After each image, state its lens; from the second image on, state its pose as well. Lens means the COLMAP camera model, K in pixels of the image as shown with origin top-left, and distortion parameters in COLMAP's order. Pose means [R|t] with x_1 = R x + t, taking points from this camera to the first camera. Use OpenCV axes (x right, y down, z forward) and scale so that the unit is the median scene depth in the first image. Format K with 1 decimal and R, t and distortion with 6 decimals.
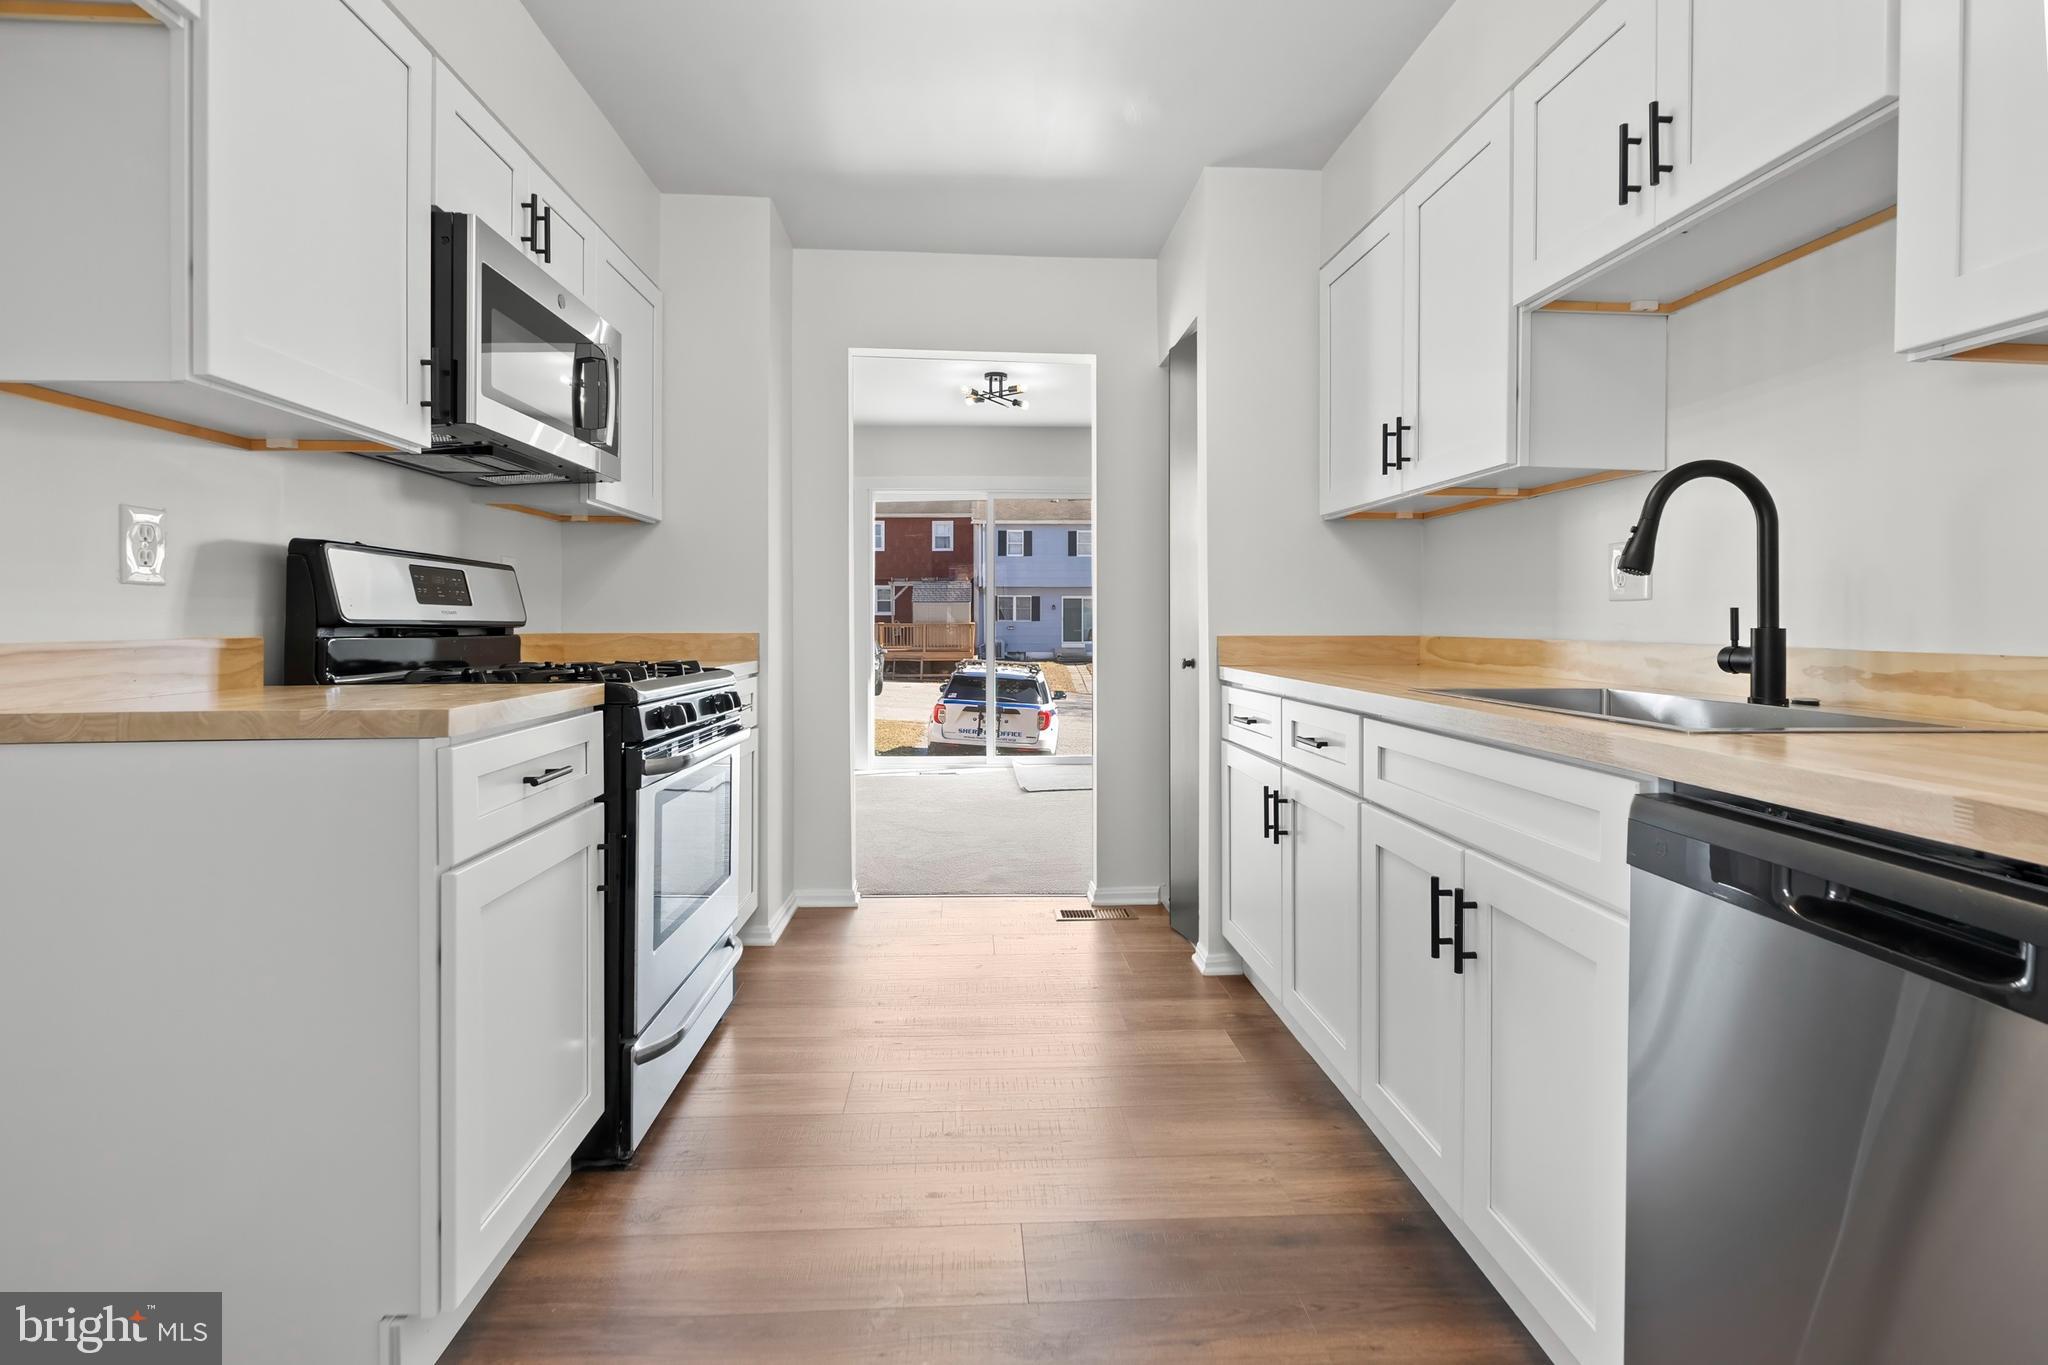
lens RADIAL K [[934.5, 0, 1023.9], [0, 934.5, 638.1], [0, 0, 1]] dist [-0.002778, -0.000291]
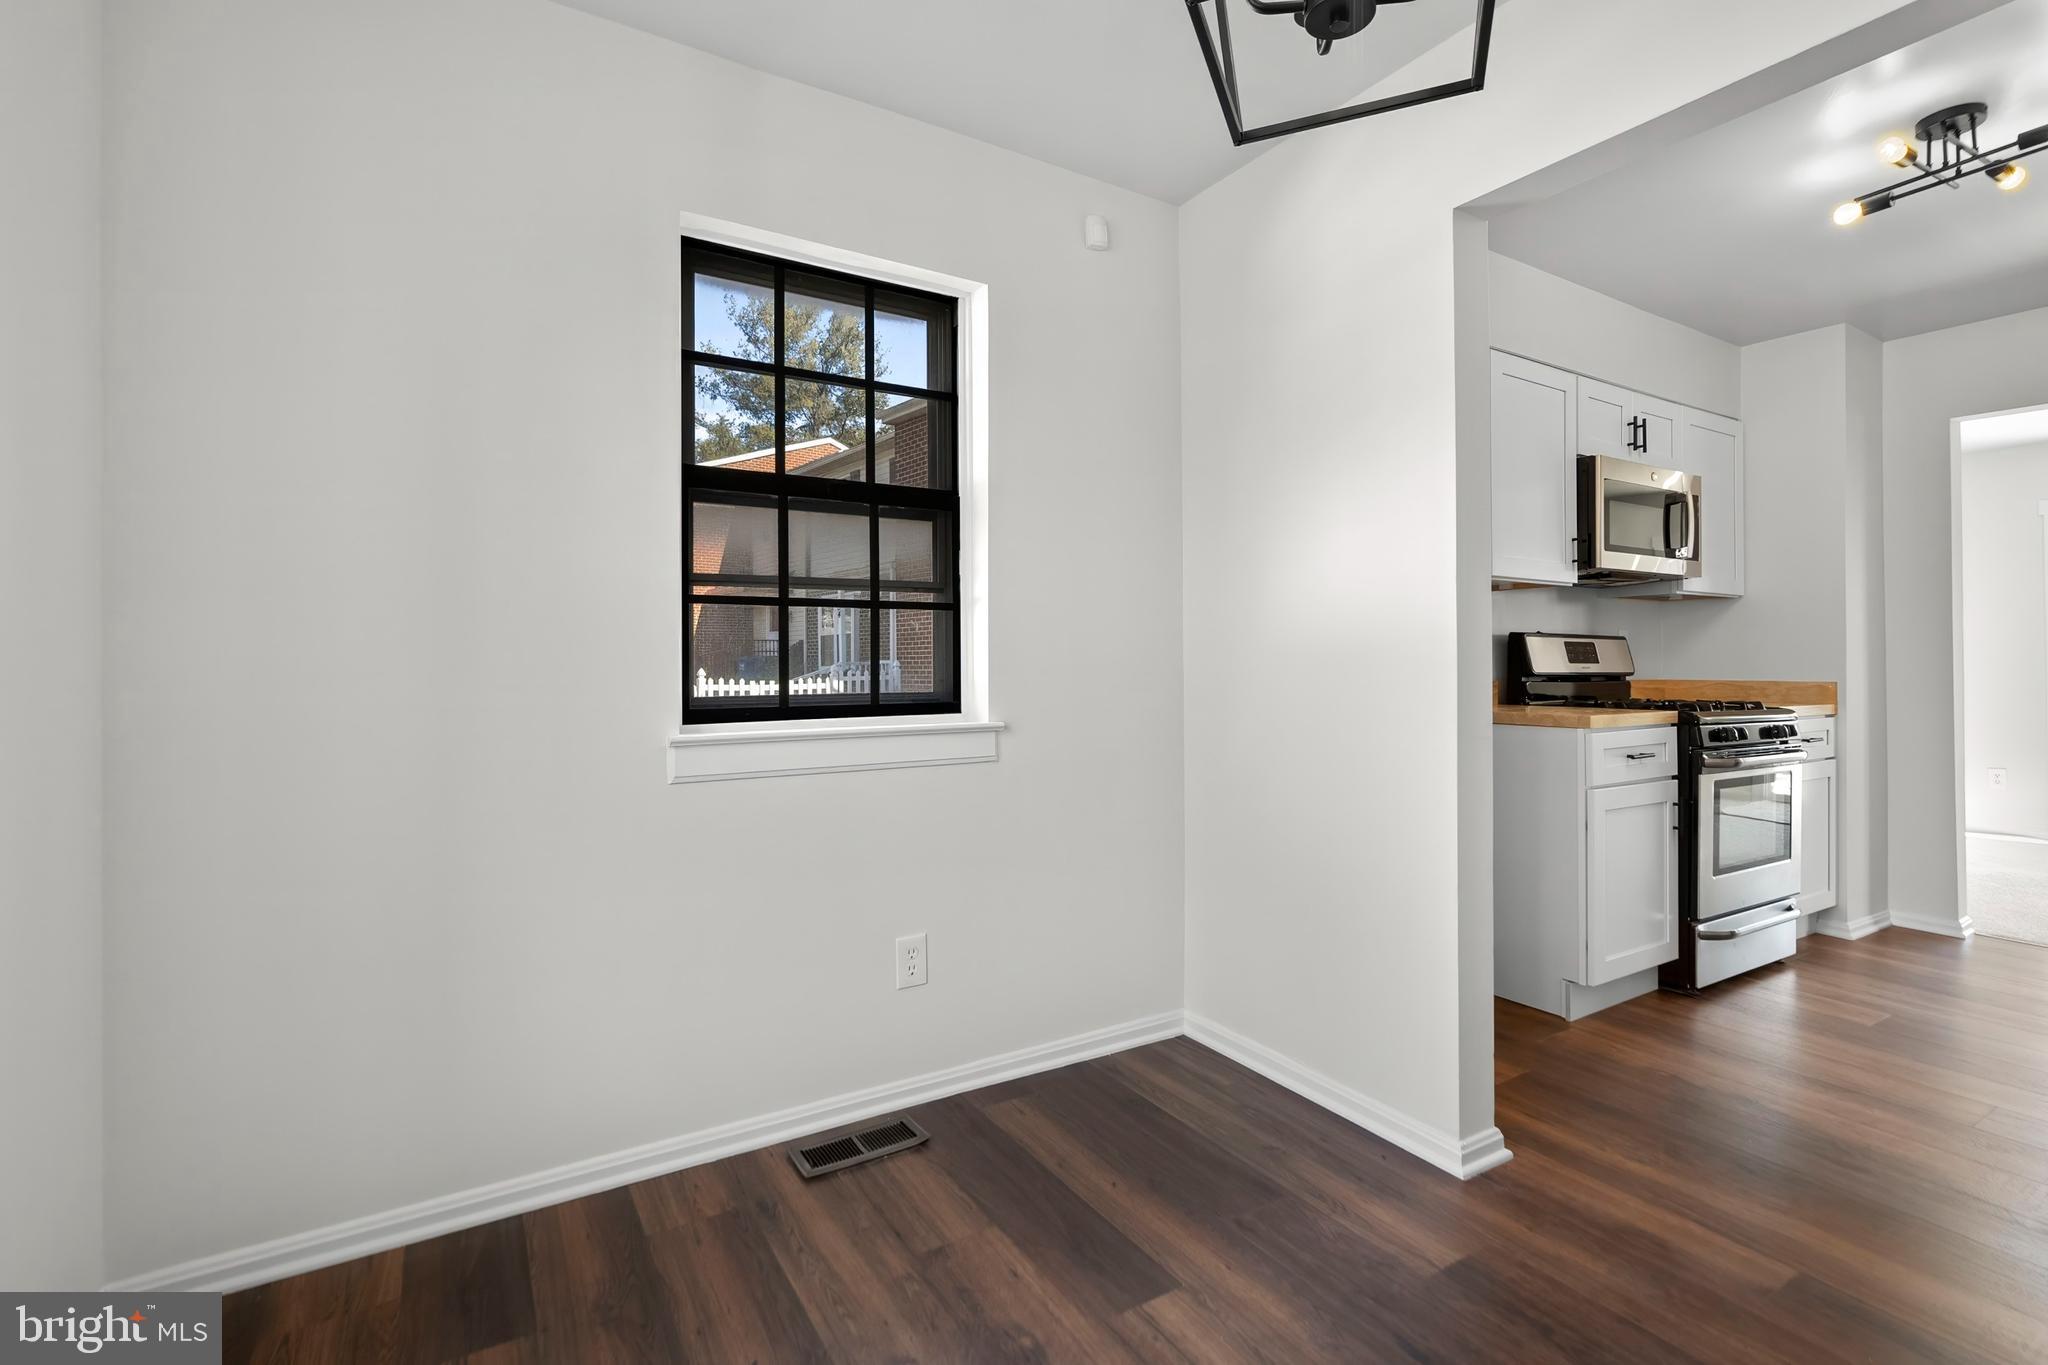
lens RADIAL K [[934.5, 0, 1023.9], [0, 934.5, 638.1], [0, 0, 1]] dist [-0.002778, -0.000291]
pose [[0.469152, -0.022797, -0.882823, 0.469662], [-0.014794, 0.999324, -0.033667, -0.009416], [0.882994, 0.028856, 0.468497, -0.810080]]
